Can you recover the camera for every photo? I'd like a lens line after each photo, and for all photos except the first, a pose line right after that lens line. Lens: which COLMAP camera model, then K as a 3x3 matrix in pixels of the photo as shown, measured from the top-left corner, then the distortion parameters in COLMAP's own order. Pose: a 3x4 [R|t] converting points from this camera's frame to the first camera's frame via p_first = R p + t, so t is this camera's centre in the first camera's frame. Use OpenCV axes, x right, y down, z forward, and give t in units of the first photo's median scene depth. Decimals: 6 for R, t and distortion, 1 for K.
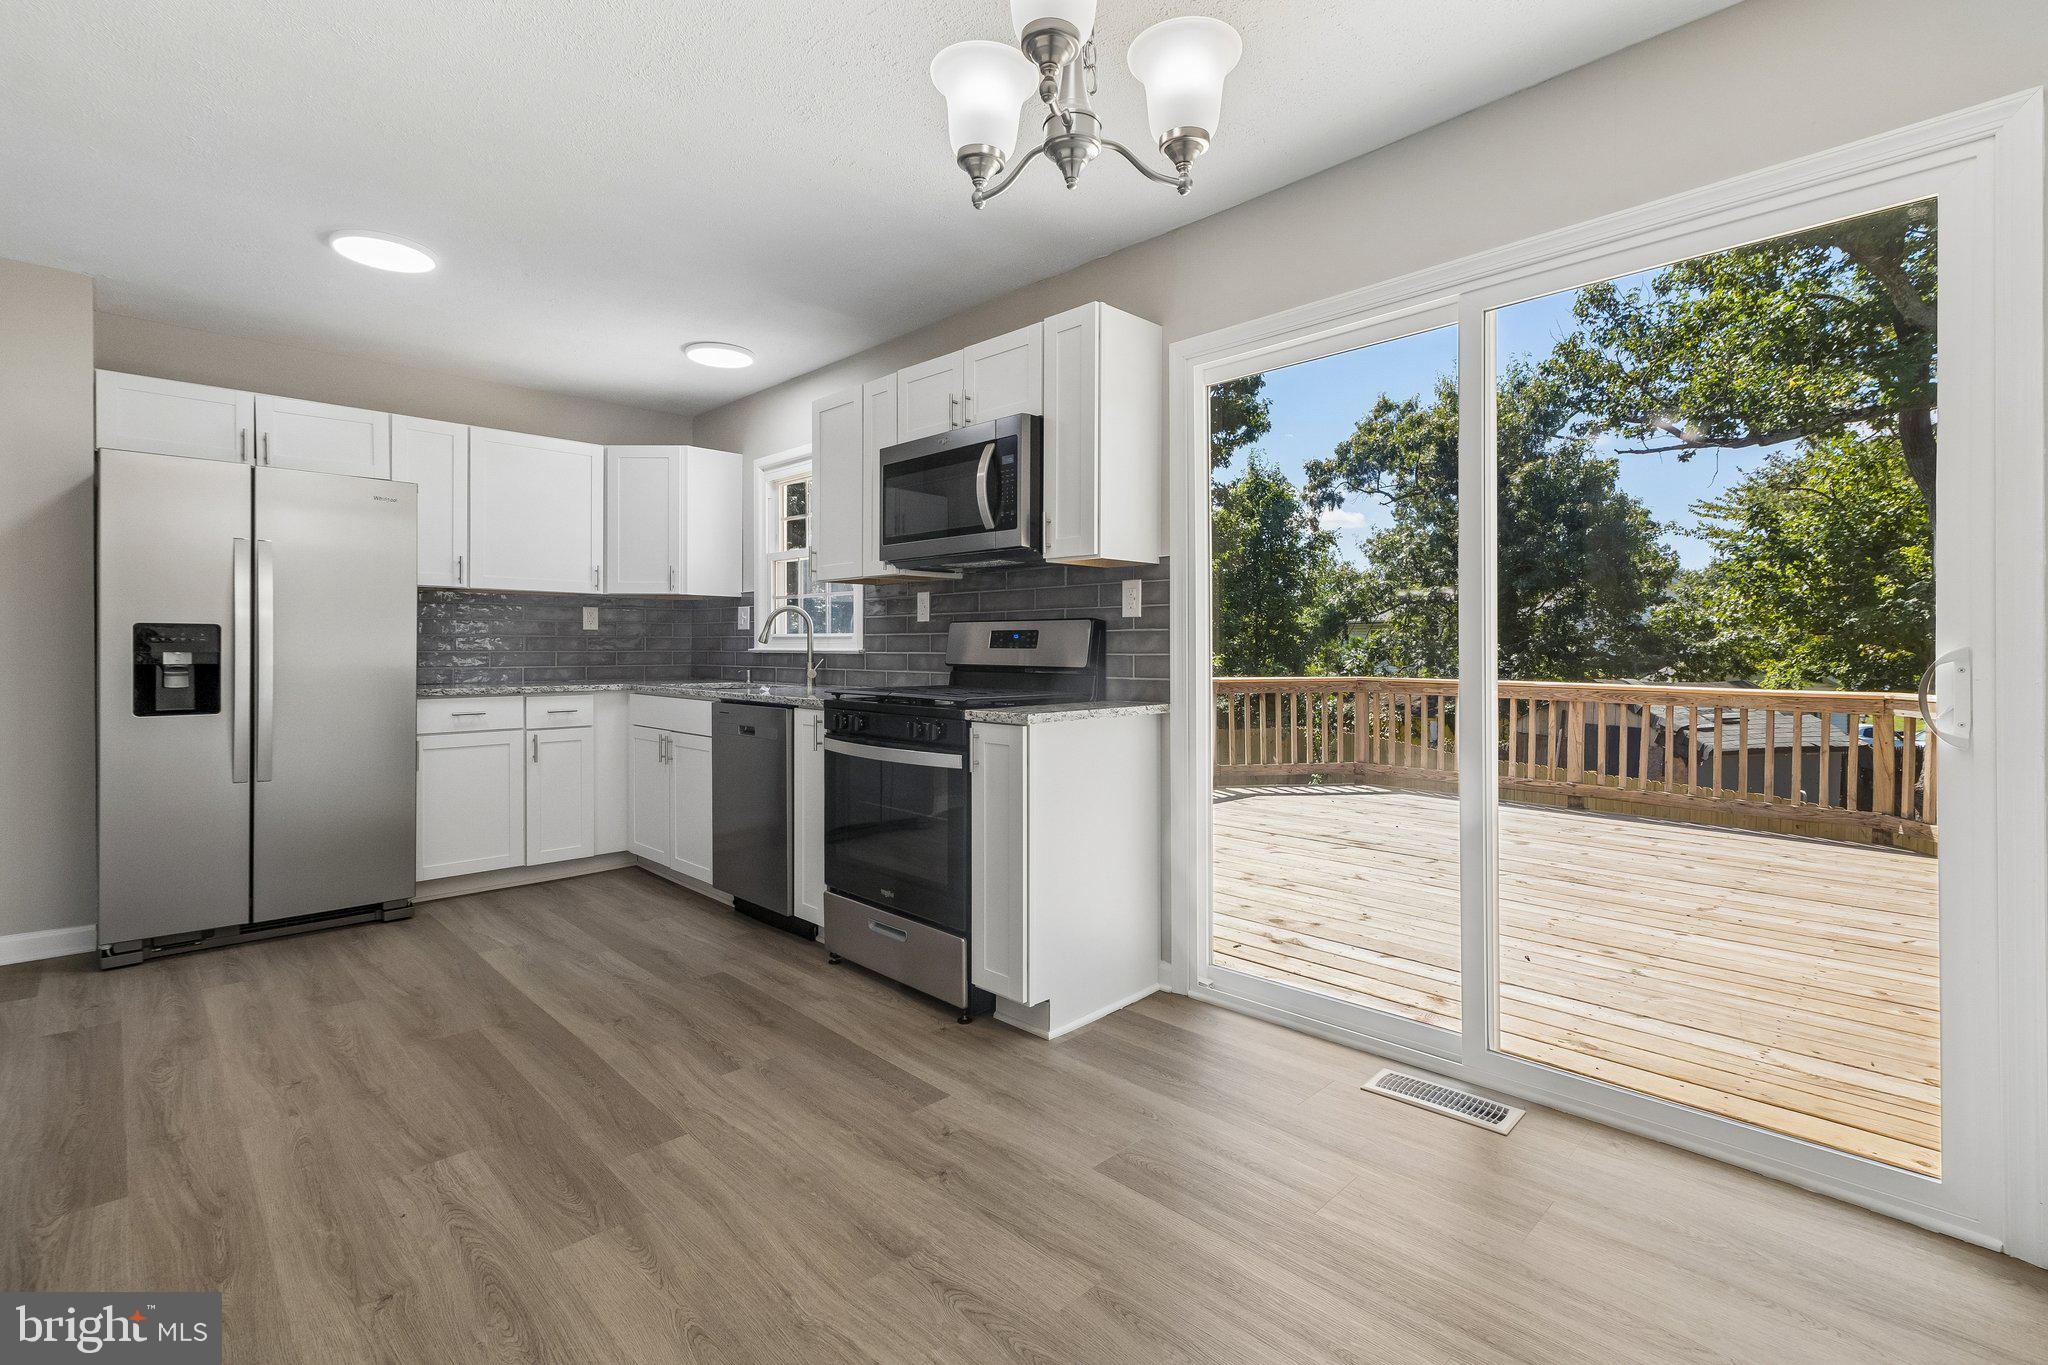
lens RADIAL K [[938.4, 0, 1036.8], [0, 938.4, 646.9], [0, 0, 1]] dist [0.004278, -0.000036]
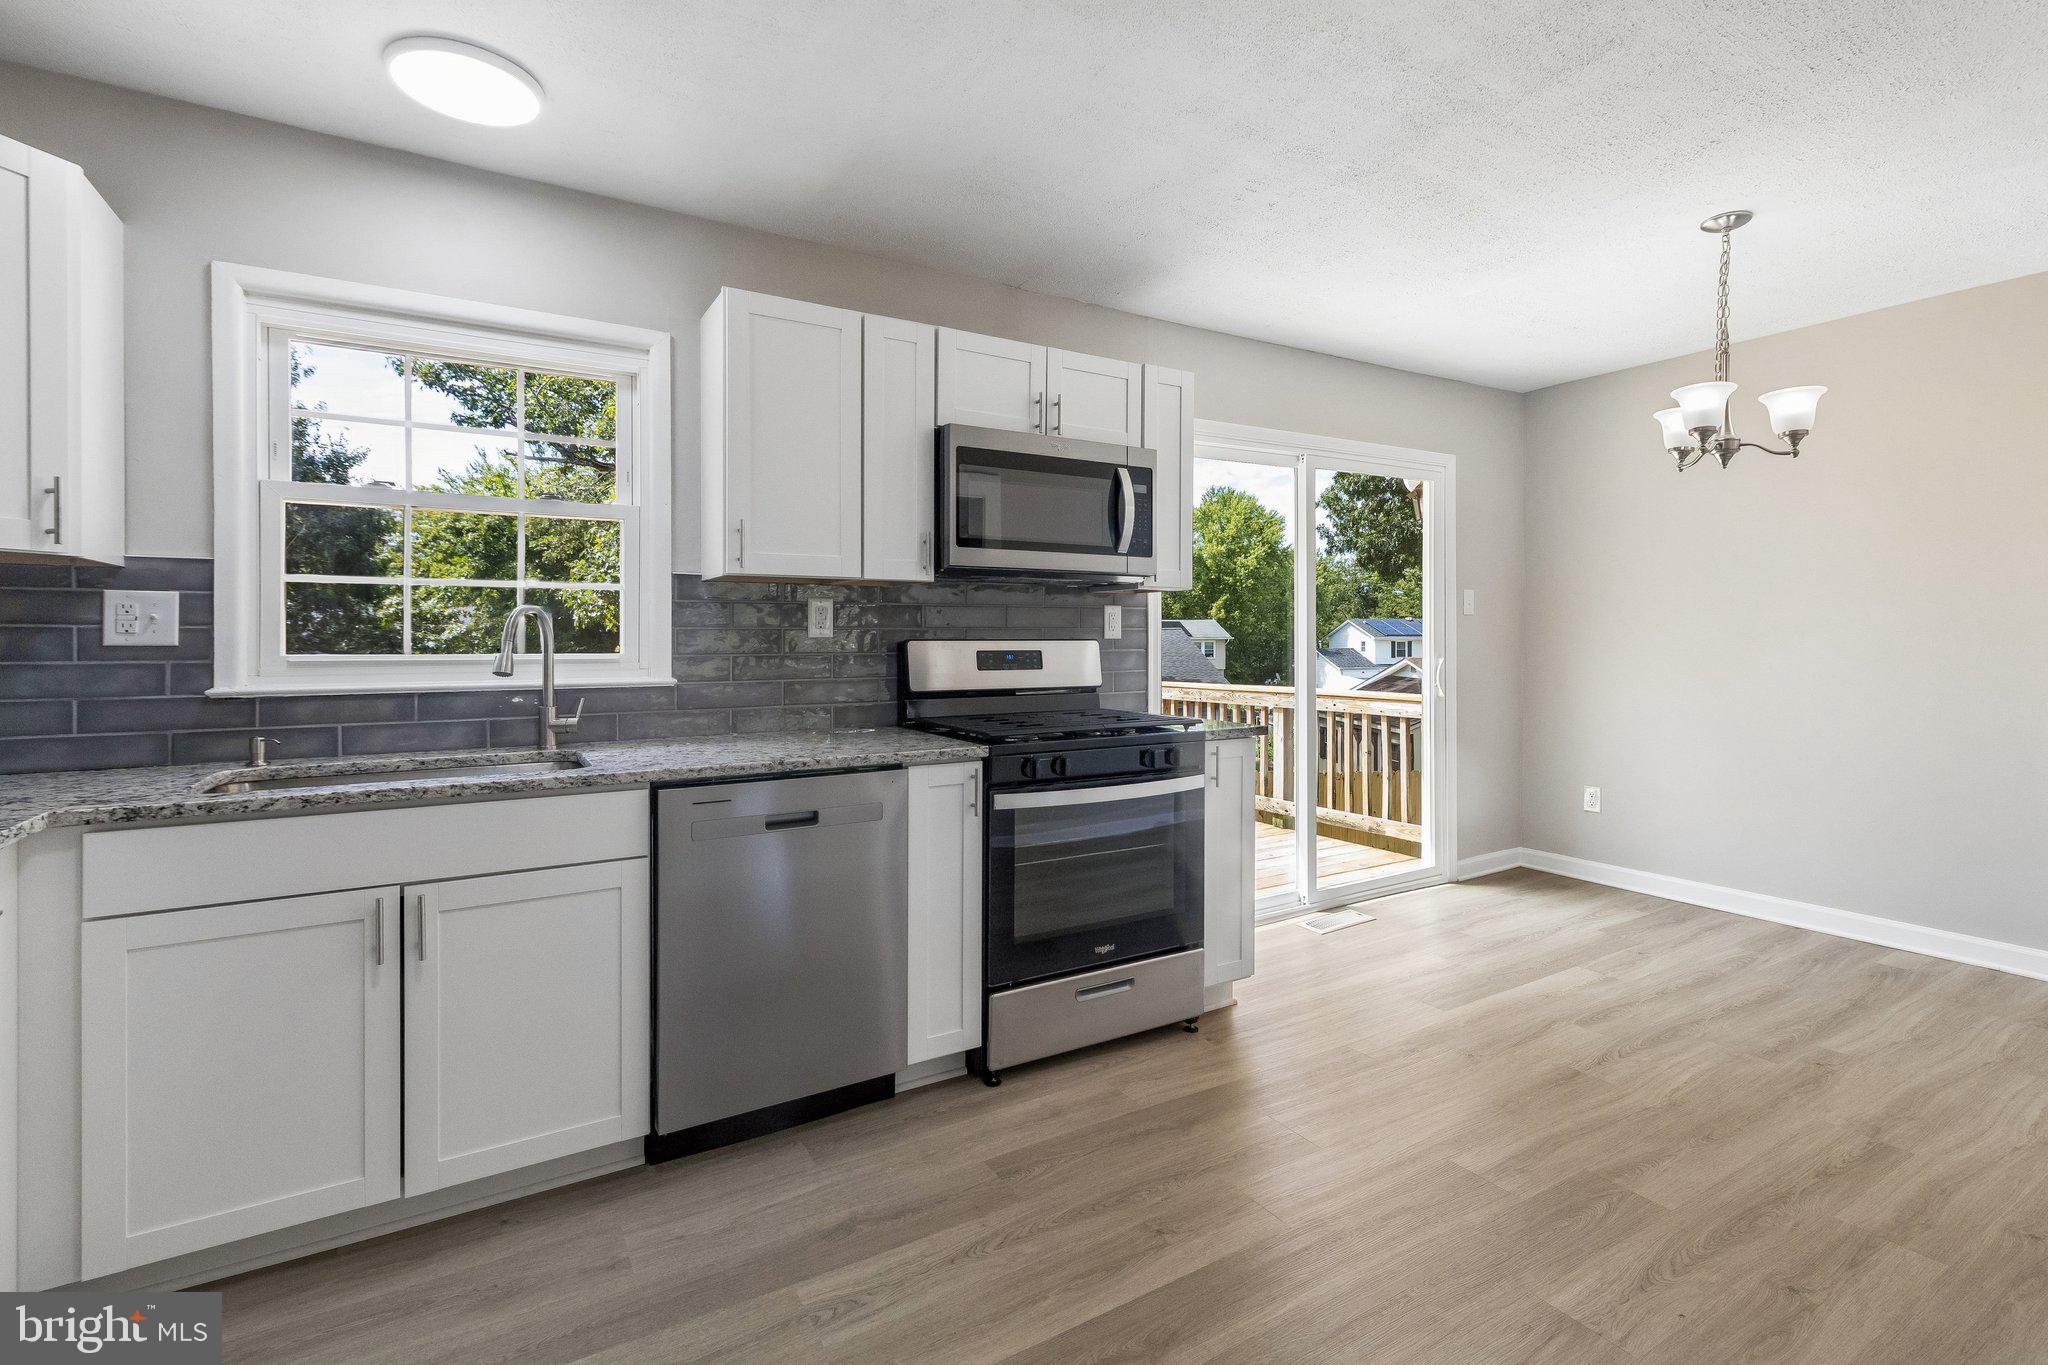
lens RADIAL K [[962.0, 0, 1008.5], [0, 962.0, 638.2], [0, 0, 1]] dist [0.004979, 0.000563]
pose [[0.233953, -0.002590, 0.972244, -0.943909], [0.001936, 0.999996, 0.002198, -0.031856], [-0.972246, 0.001368, 0.233957, 0.768419]]
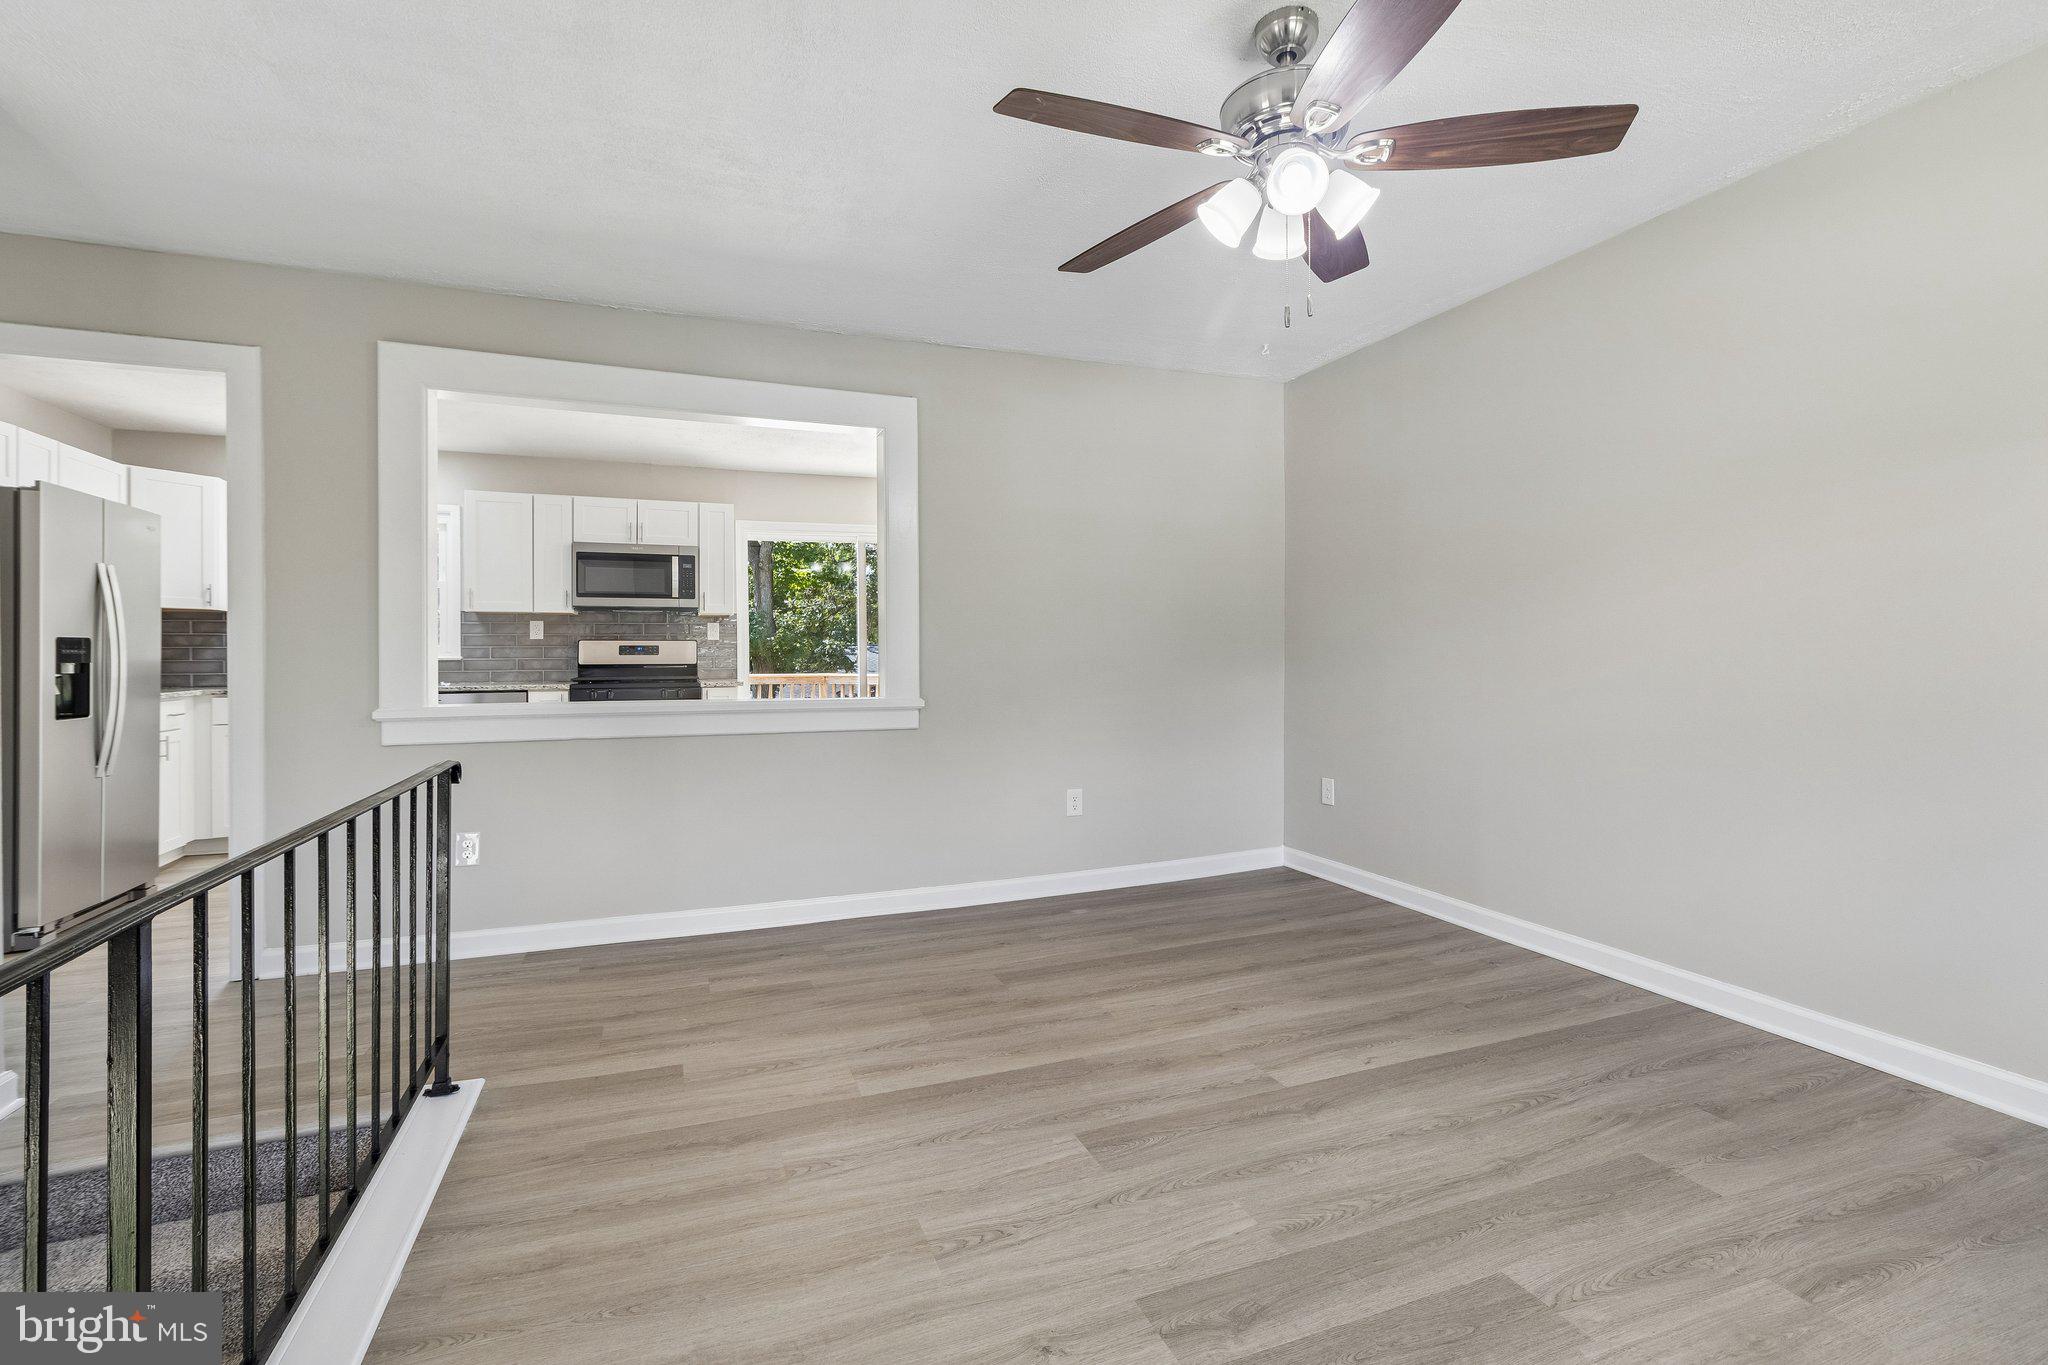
lens RADIAL K [[938.4, 0, 1036.8], [0, 938.4, 646.9], [0, 0, 1]] dist [0.004278, -0.000036]
pose [[0.396737, 0.003939, 0.917924, -1.440207], [0.005745, 0.999961, -0.006774, 0.002873], [-0.917915, 0.007961, 0.396698, -0.494953]]
